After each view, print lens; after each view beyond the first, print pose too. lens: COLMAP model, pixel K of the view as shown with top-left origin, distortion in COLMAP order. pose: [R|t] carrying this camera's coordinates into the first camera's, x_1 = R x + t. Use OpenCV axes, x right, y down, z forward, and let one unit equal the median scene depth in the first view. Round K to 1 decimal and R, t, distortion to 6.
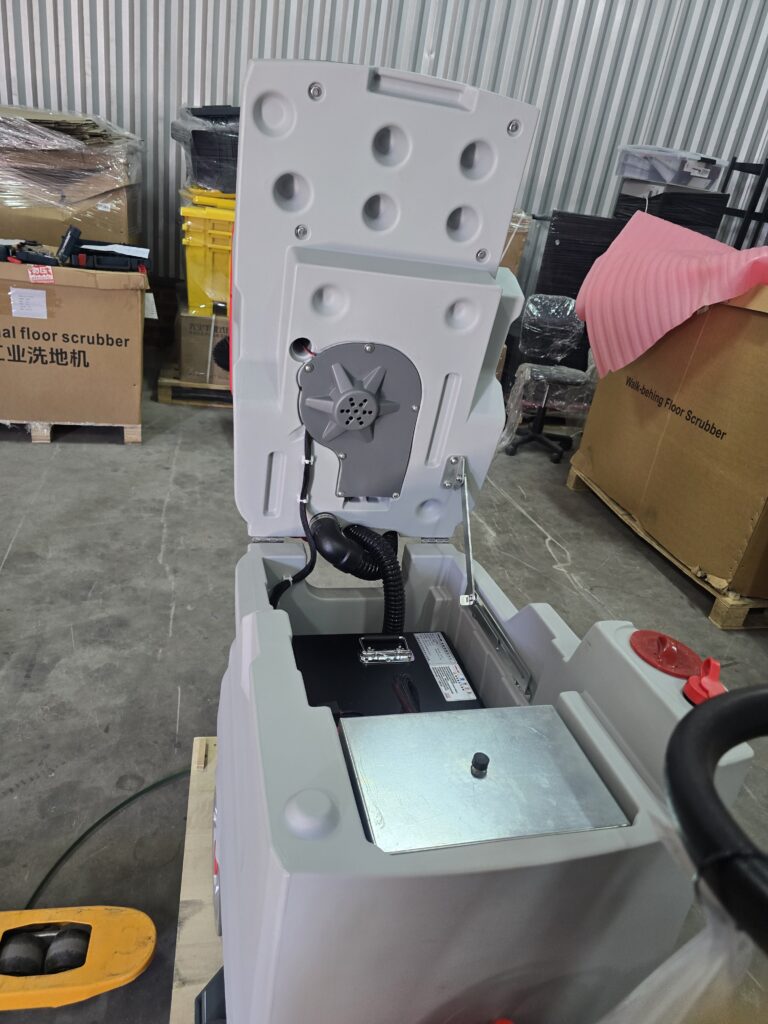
lens RADIAL K [[691.7, 0, 384.0], [0, 691.7, 512.0], [0, 0, 1]] dist [0.061835, -0.055477]
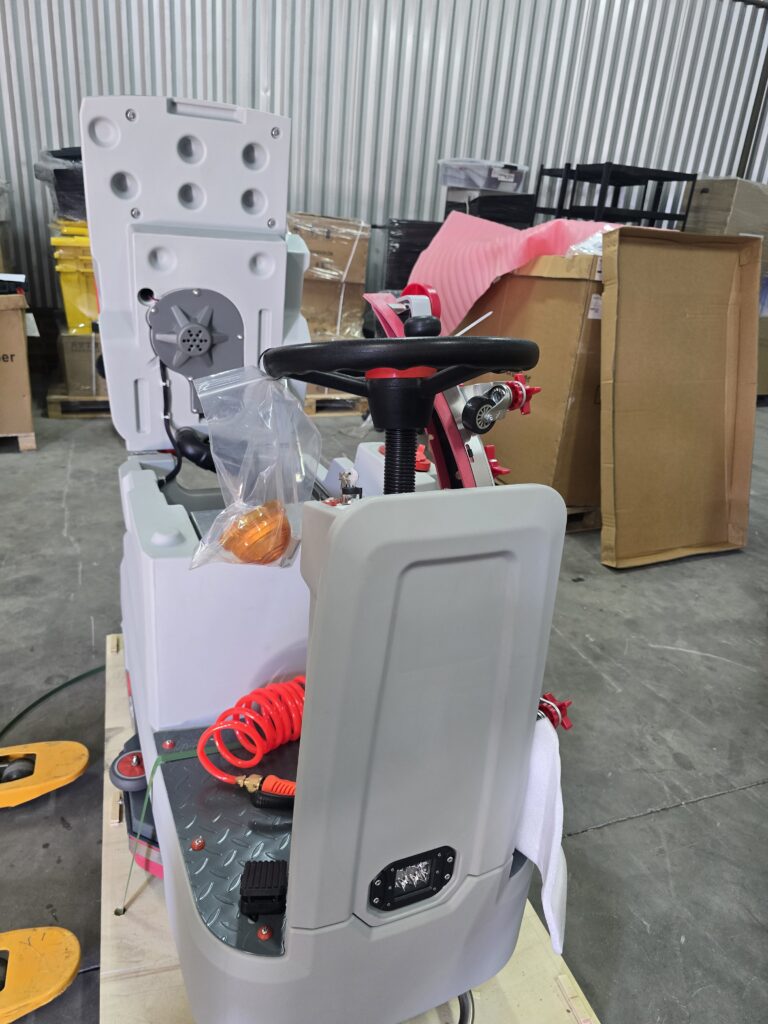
lens RADIAL K [[703.1, 0, 384.0], [0, 703.1, 512.0], [0, 0, 1]] dist [0.049076, -0.045788]
pose [[0.985637, -0.123293, 0.115407, 0.062428], [0.128440, 0.990979, -0.038251, 0.145347], [-0.109650, 0.052524, 0.992582, -0.205538]]
